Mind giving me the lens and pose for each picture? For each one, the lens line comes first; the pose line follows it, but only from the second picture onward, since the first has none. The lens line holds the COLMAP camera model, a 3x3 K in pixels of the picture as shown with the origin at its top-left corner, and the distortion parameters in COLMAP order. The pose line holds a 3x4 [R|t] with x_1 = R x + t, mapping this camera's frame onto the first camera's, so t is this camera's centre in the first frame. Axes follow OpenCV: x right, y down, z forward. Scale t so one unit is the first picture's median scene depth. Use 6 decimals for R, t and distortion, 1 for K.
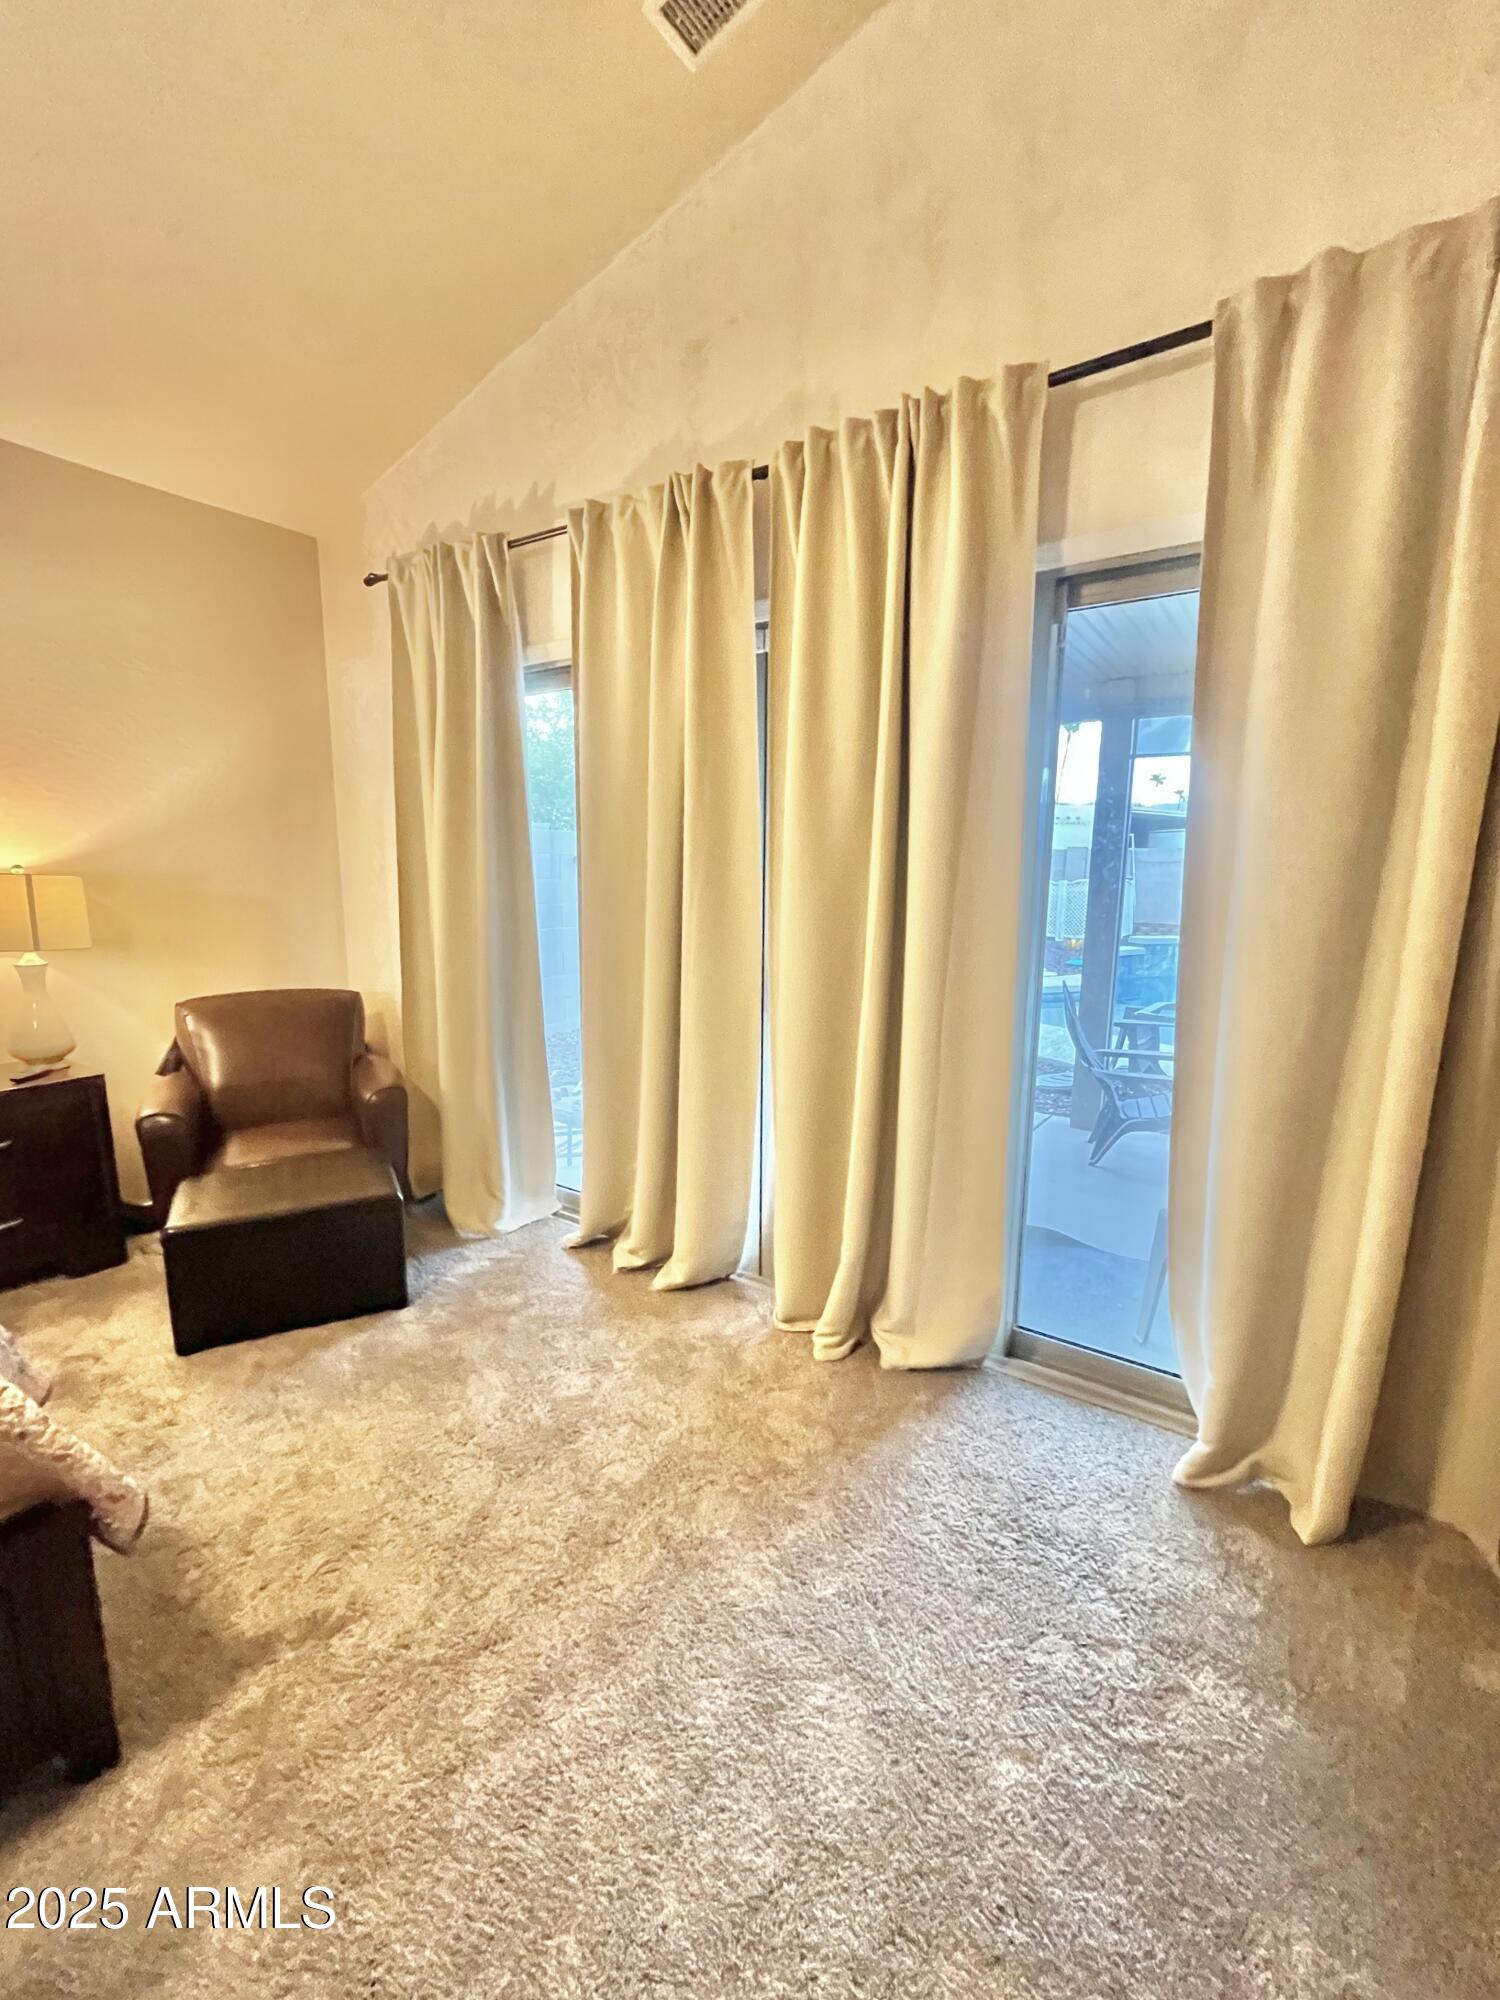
lens RADIAL K [[823.5, 0, 768.8], [0, 823.5, 1005.9], [0, 0, 1]] dist [-0.002051, -0.000666]
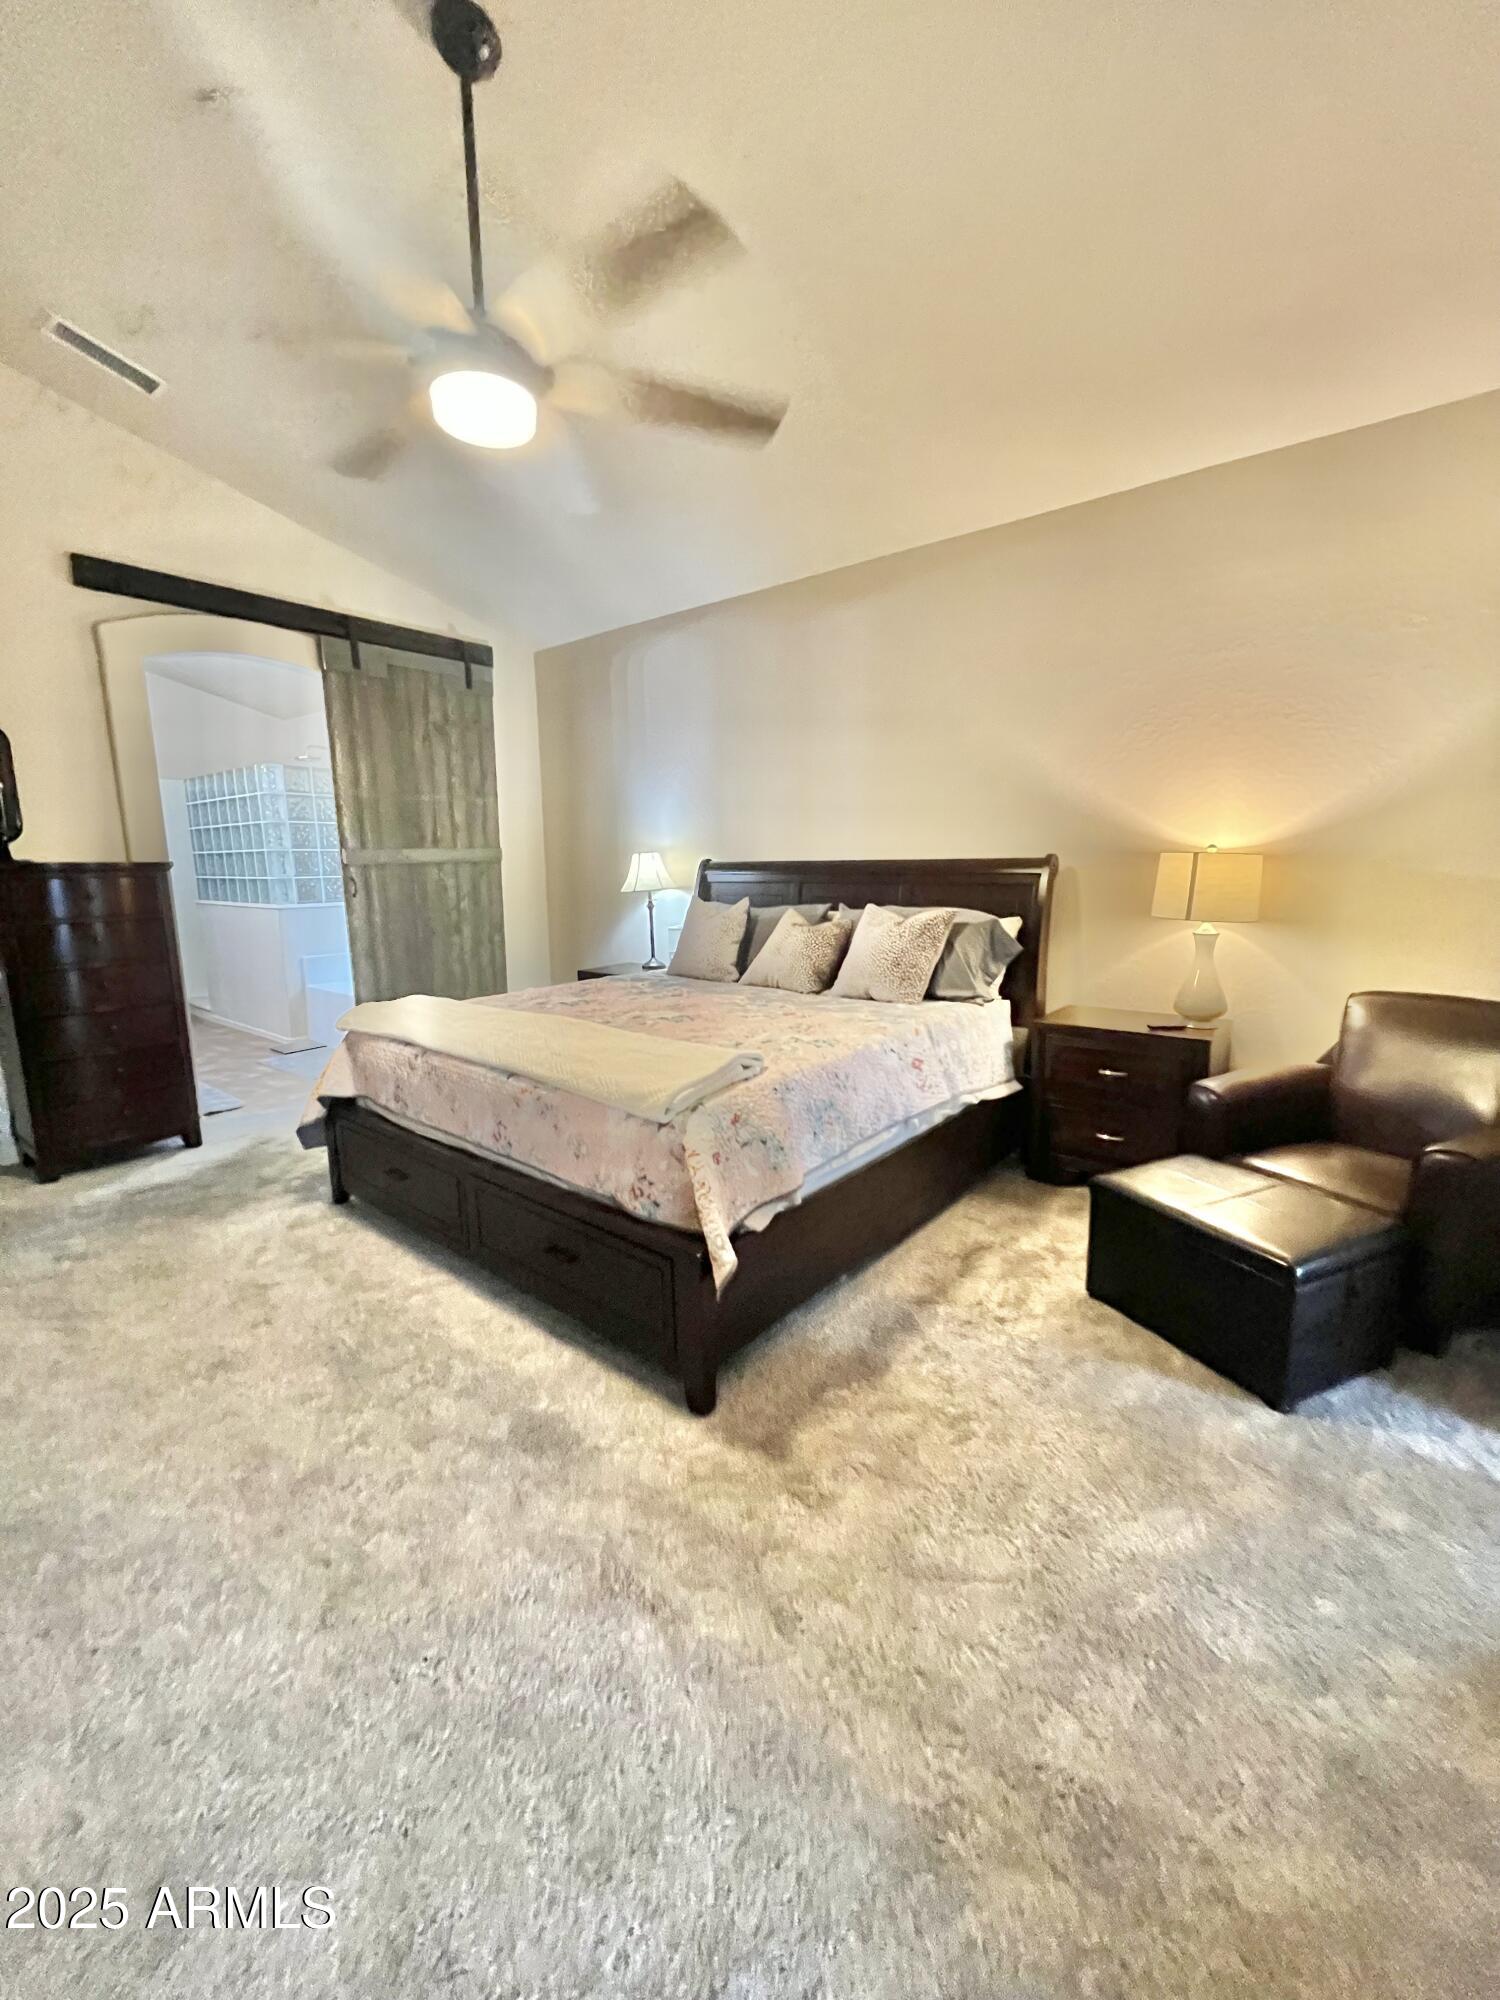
lens RADIAL K [[823.5, 0, 768.8], [0, 823.5, 1005.9], [0, 0, 1]] dist [-0.002051, -0.000666]
pose [[-0.084094, 0.163174, -0.983007, 0.347139], [-0.148016, 0.973512, 0.174261, -0.076397], [0.985403, 0.160155, -0.057714, 0.621017]]
